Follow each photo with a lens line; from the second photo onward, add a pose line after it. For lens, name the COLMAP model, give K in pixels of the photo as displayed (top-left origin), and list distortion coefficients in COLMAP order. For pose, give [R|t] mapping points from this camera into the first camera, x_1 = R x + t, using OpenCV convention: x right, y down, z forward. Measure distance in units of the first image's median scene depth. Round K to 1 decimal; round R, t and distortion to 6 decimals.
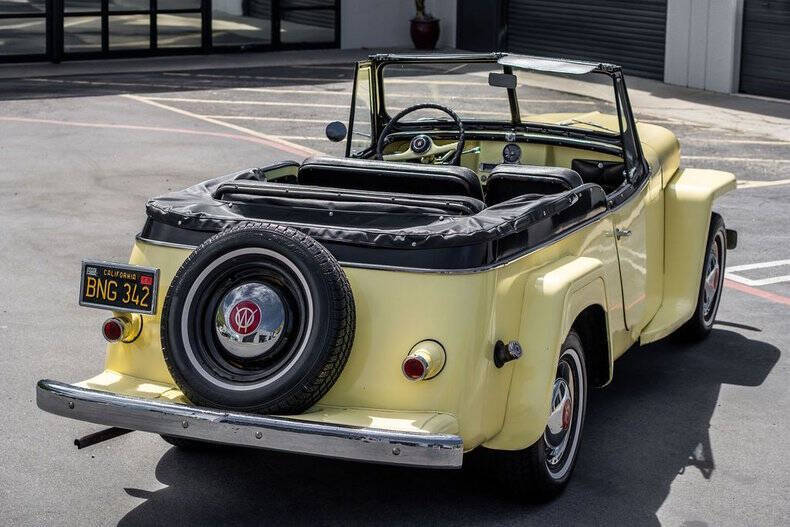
lens RADIAL K [[1724.6, 0, 395.0], [0, 1724.6, 263.5], [0, 0, 1]] dist [0.032251, 0.015261]
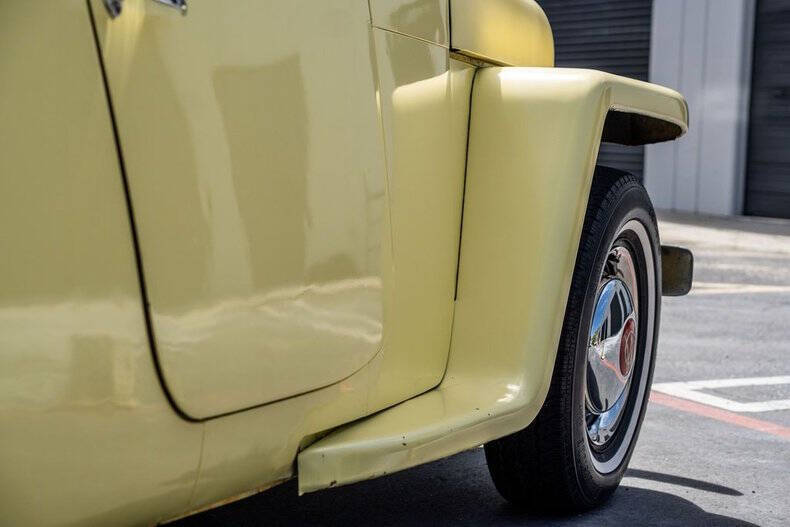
lens RADIAL K [[1724.6, 0, 395.0], [0, 1724.6, 263.5], [0, 0, 1]] dist [0.032251, 0.015261]
pose [[0.999682, 0.020955, -0.014041, 0.128420], [-0.022615, 0.991124, -0.131003, 0.037271], [0.011171, 0.131279, 0.991283, 0.571344]]
